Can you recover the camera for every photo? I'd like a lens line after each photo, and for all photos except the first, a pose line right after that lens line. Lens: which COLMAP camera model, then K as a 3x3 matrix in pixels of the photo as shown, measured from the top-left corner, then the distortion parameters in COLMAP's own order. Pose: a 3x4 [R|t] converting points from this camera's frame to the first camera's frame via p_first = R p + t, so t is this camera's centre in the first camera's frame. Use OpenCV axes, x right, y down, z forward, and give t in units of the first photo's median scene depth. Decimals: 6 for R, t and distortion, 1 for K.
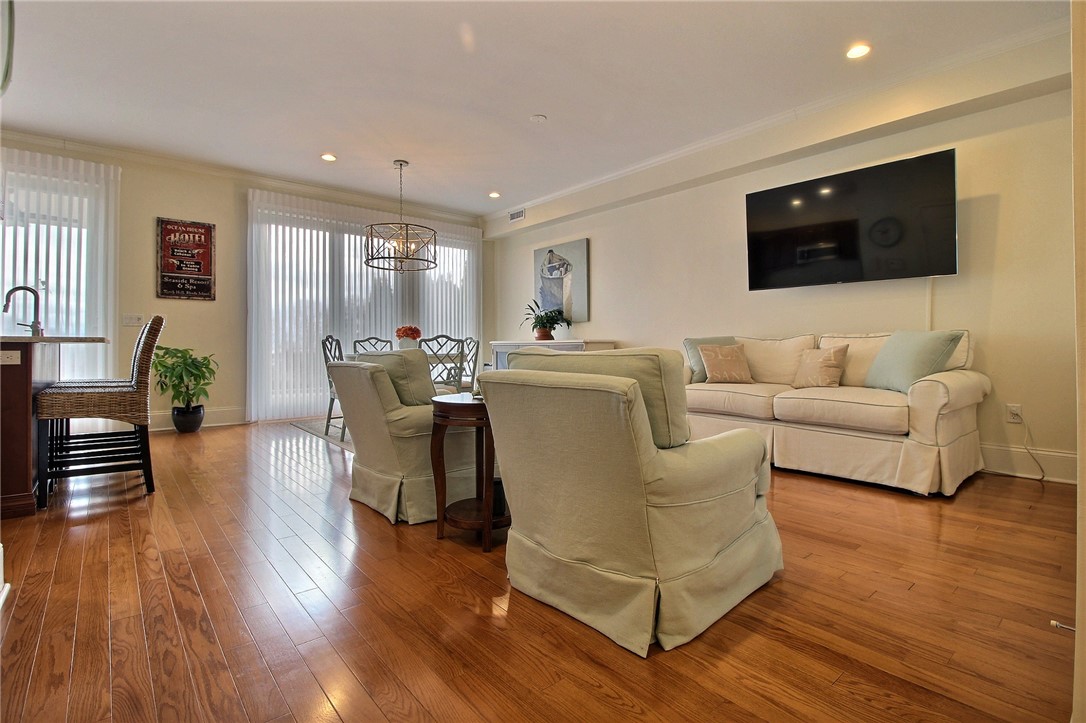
lens RADIAL K [[515.6, 0, 548.7], [0, 515.6, 345.6], [0, 0, 1]] dist [-0.001058, -0.011790]
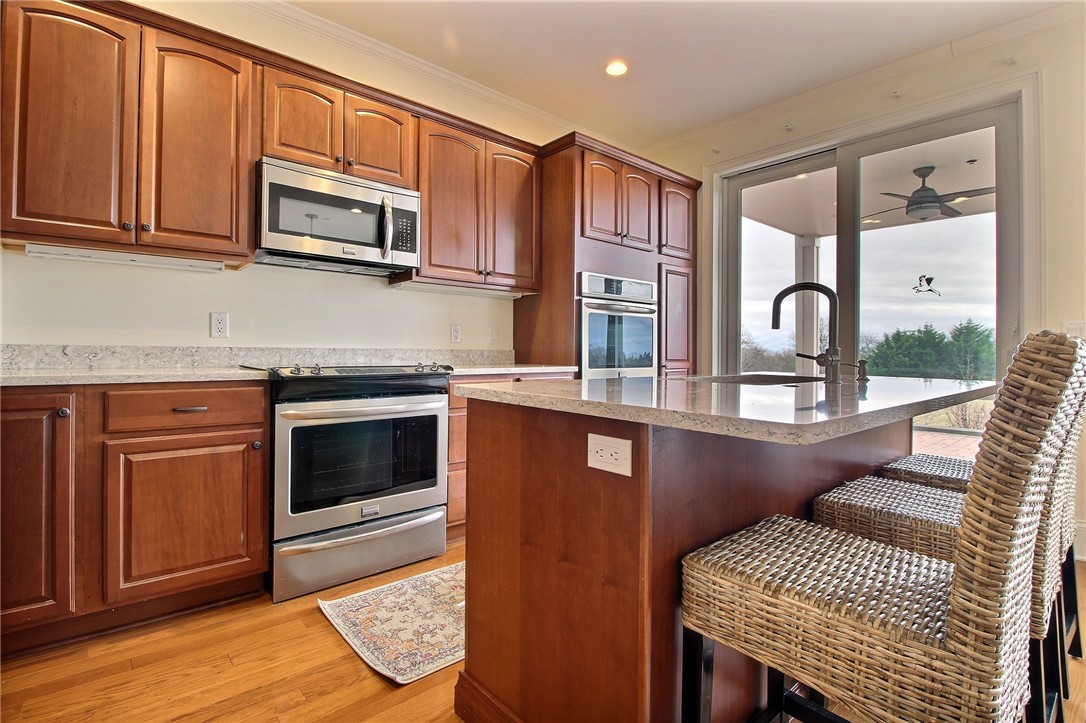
lens RADIAL K [[515.6, 0, 549.8], [0, 515.6, 348.9], [0, 0, 1]] dist [-0.001058, -0.011790]
pose [[0.020965, -0.005518, -0.999765, -0.320618], [-0.006488, 0.999963, -0.005655, -0.027647], [0.999759, 0.006605, 0.020929, 0.456050]]
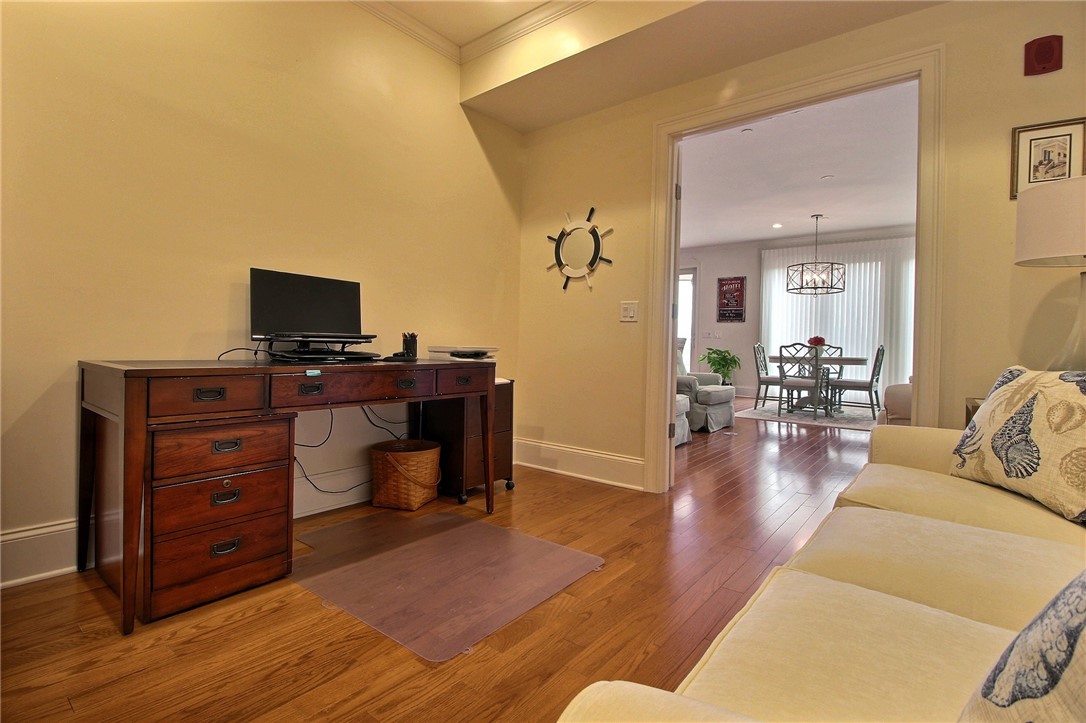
lens RADIAL K [[515.6, 0, 544.3], [0, 515.6, 350.3], [0, 0, 1]] dist [-0.001058, -0.011790]
pose [[0.186484, 0.017544, -0.982301, 0.929209], [-0.020165, 0.999698, 0.014027, -0.005637], [0.982251, 0.017193, 0.186781, 0.047963]]
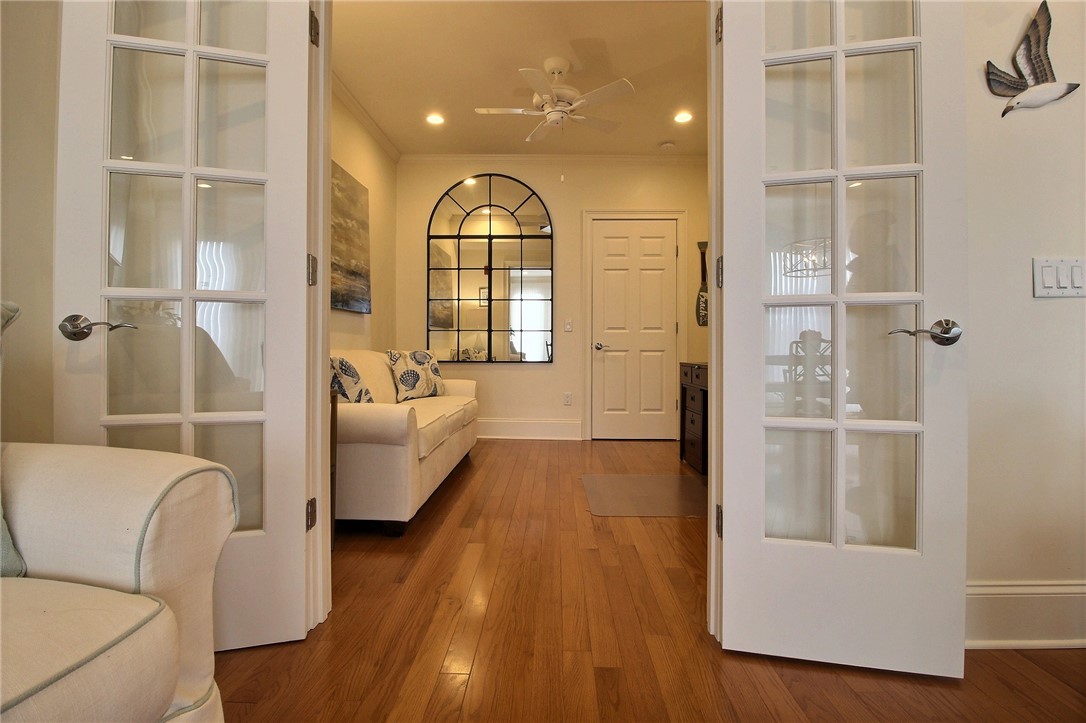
lens RADIAL K [[515.6, 0, 544.4], [0, 515.6, 355.7], [0, 0, 1]] dist [-0.001058, -0.011790]
pose [[-0.740666, -0.007928, 0.671826, 0.222919], [-0.004216, 0.999966, 0.007153, -0.001084], [-0.671860, 0.002466, -0.740674, 0.605153]]
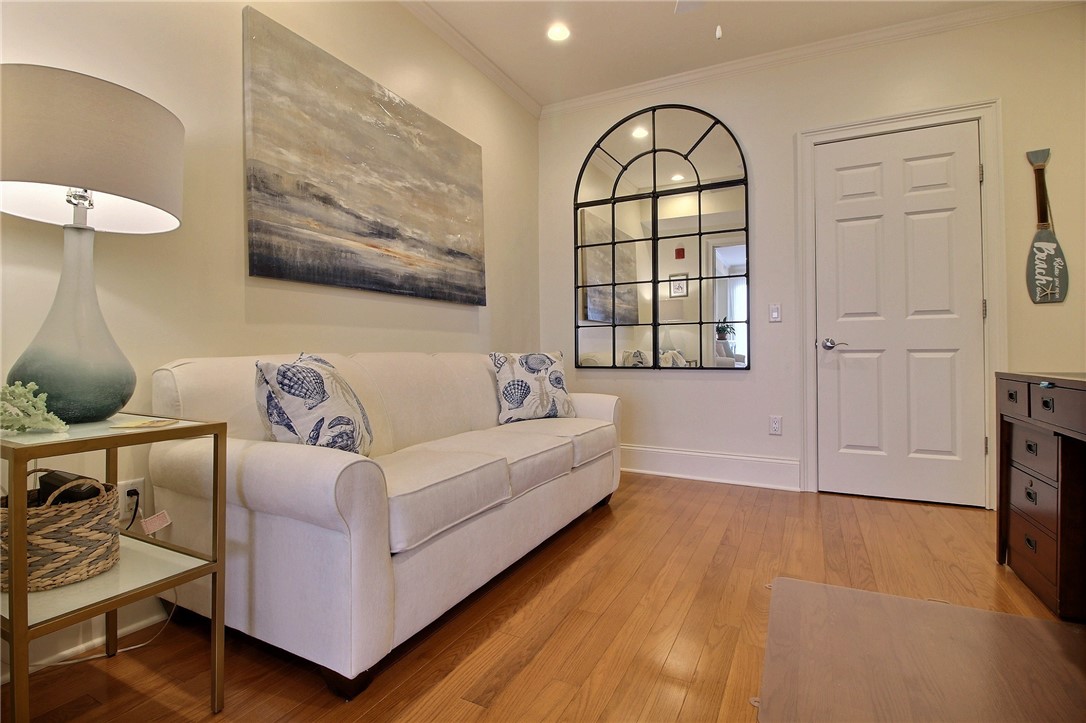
lens RADIAL K [[515.6, 0, 544.6], [0, 515.6, 349.7], [0, 0, 1]] dist [-0.001058, -0.011790]
pose [[-0.375713, 0.009512, 0.926687, 0.362204], [0.001997, 0.999953, -0.009454, -0.000476], [-0.926734, -0.001701, -0.375715, 0.356342]]
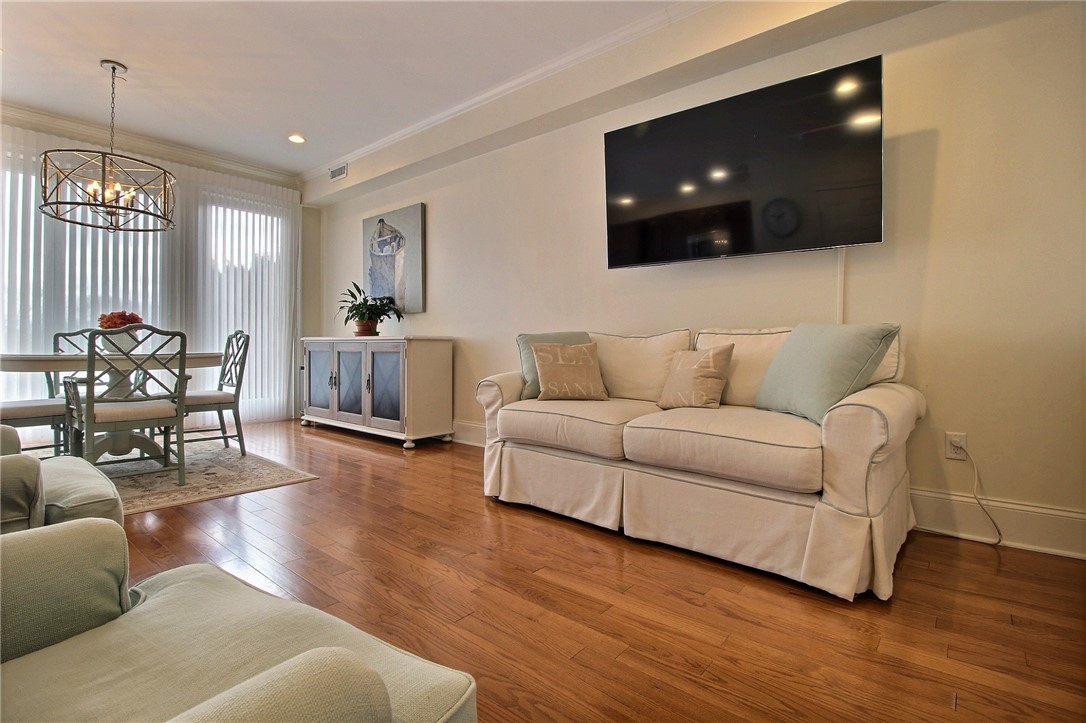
lens RADIAL K [[515.6, 0, 548.5], [0, 515.6, 345.4], [0, 0, 1]] dist [-0.001058, -0.011790]
pose [[0.986107, 0.007361, 0.165950, 0.161968], [-0.007524, 0.999972, 0.000357, 0.000865], [-0.165943, -0.001600, 0.986134, 0.262722]]
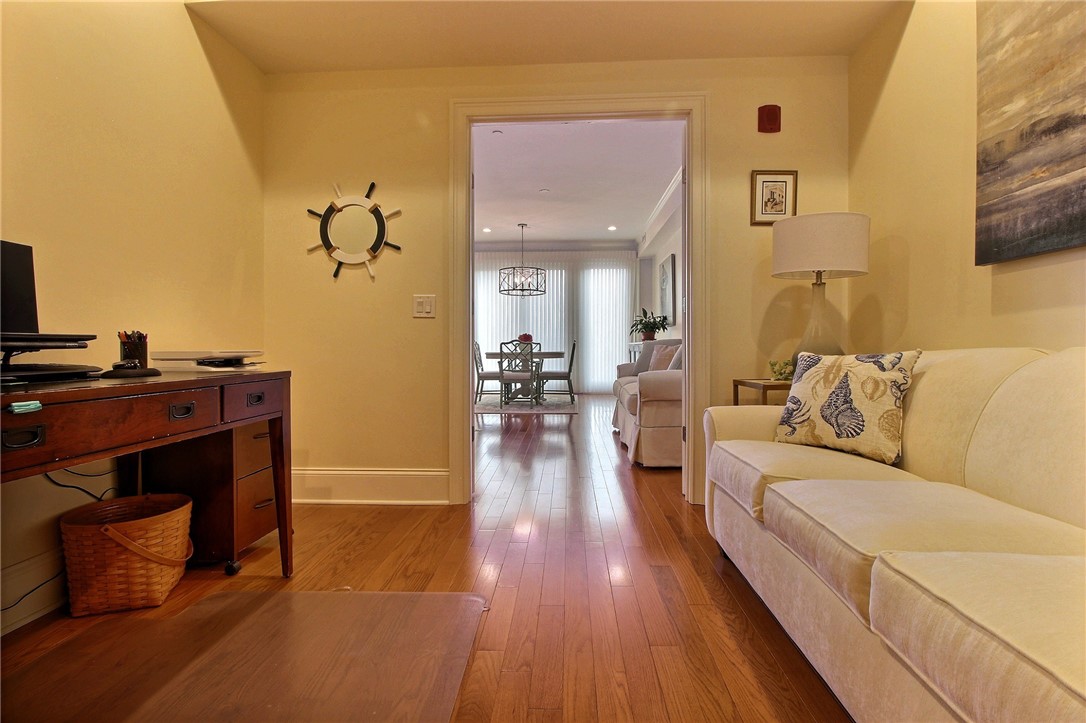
lens RADIAL K [[515.6, 0, 546.4], [0, 515.6, 350.1], [0, 0, 1]] dist [-0.001058, -0.011790]
pose [[0.727201, 0.004804, -0.686408, 0.809475], [0.002202, 0.999954, 0.009330, -0.003685], [0.686421, -0.008296, 0.727157, -0.049631]]
